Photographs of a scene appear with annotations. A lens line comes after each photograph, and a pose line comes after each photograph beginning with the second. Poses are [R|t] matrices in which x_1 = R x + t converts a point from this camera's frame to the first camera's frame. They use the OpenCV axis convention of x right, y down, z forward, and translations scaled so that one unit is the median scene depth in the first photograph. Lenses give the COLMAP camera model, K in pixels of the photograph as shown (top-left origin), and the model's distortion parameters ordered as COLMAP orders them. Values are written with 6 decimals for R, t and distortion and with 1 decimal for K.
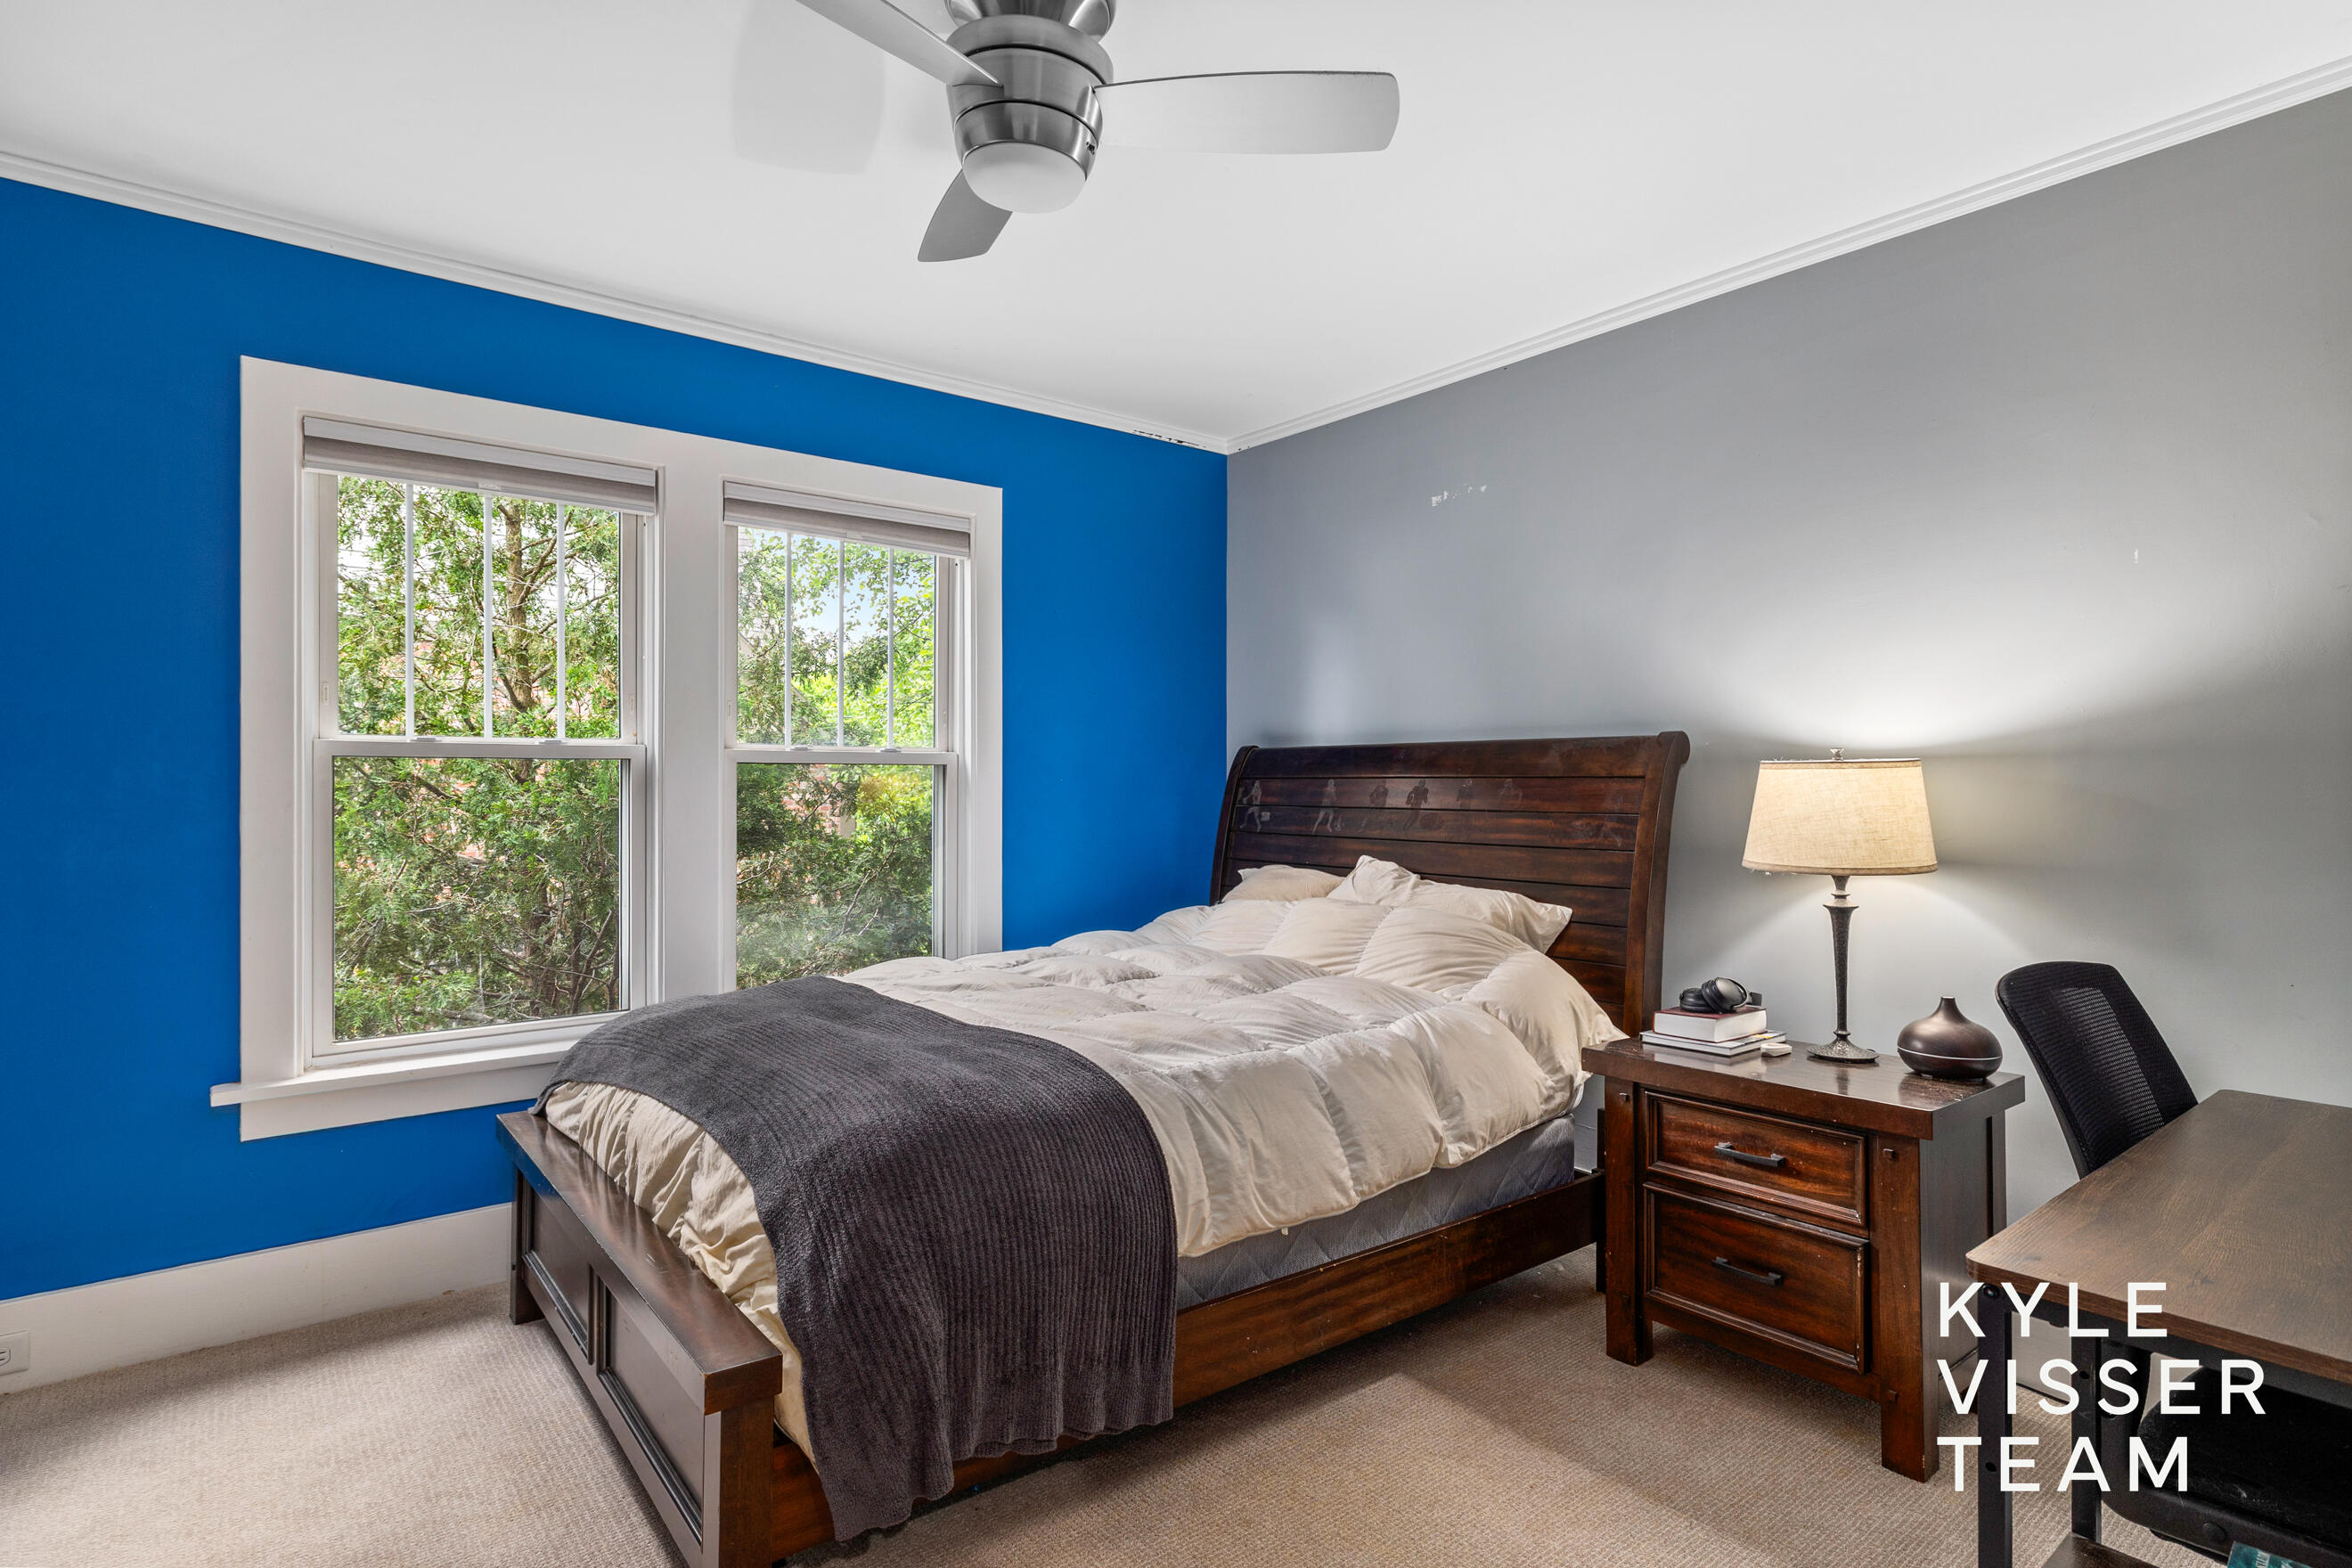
lens RADIAL K [[1210.7, 0, 1185.4], [0, 1210.7, 784.7], [0, 0, 1]] dist [-0.000396, -0.000105]
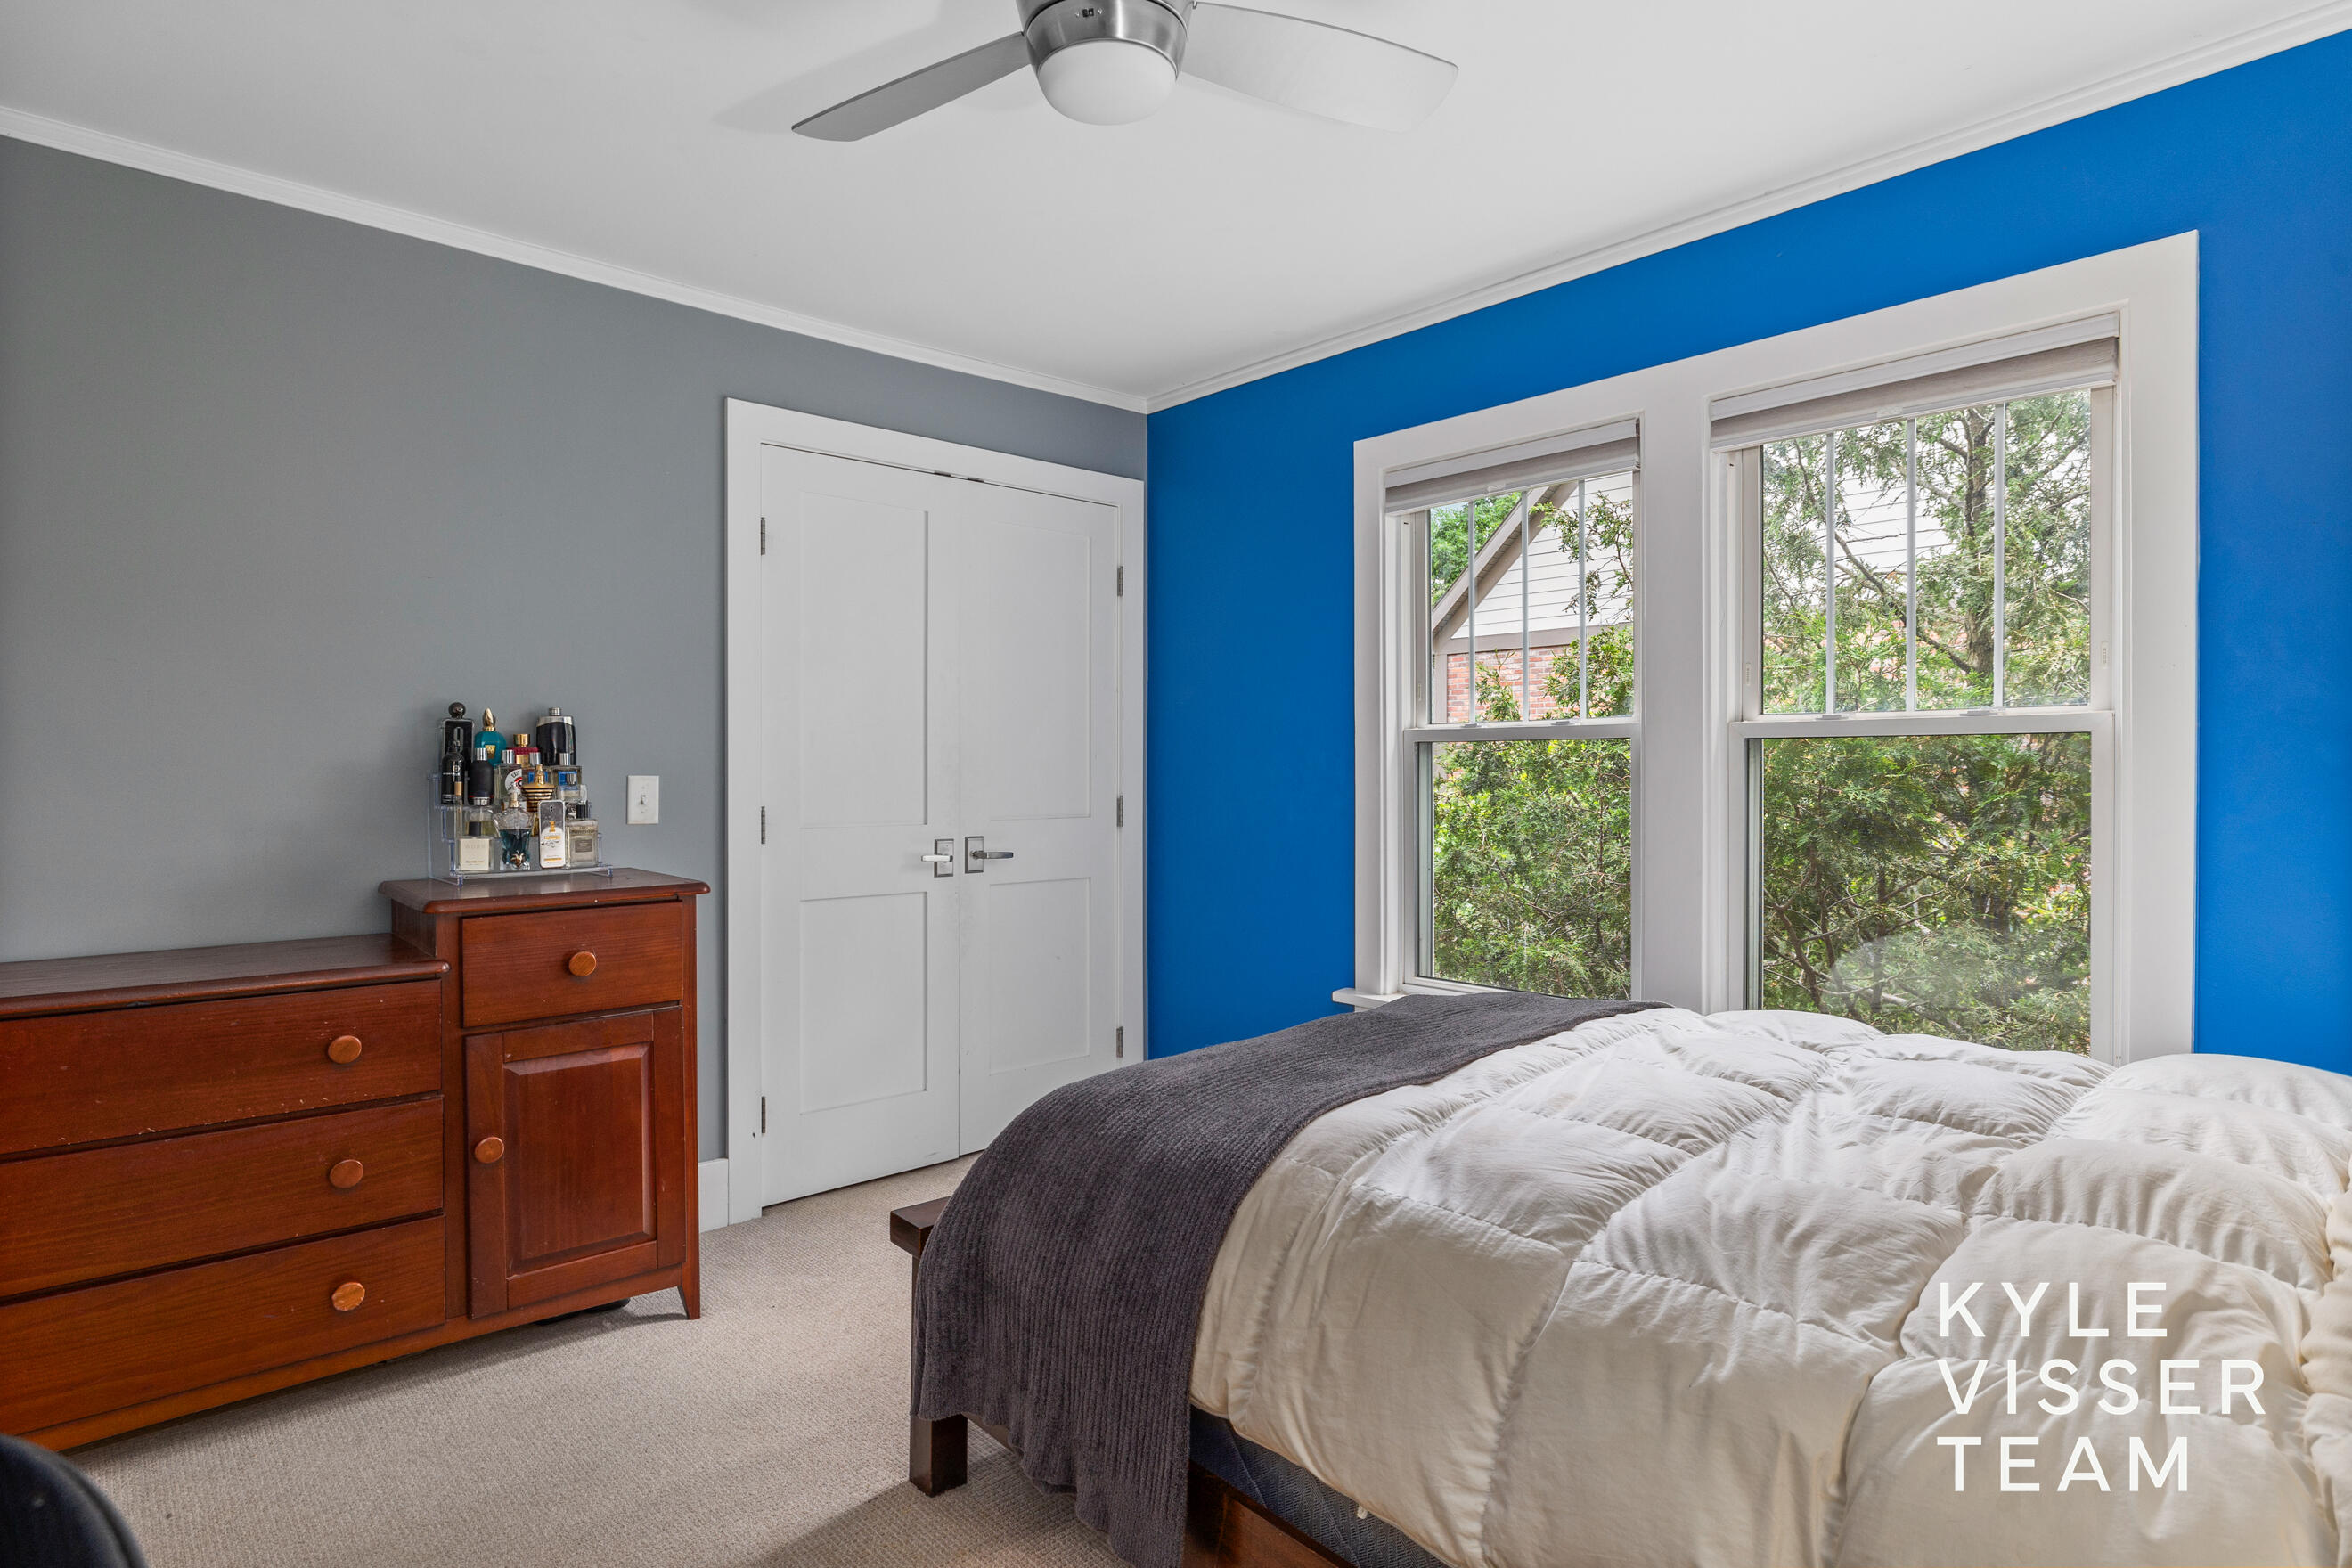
lens RADIAL K [[1232.9, 0, 1184.5], [0, 1232.9, 780.7], [0, 0, 1]] dist [-0.001750, -0.000270]
pose [[0.080918, 0.012307, -0.996645, 0.479480], [0.008040, 0.999883, 0.012999, -0.002359], [0.996688, -0.009065, 0.080810, 0.610873]]
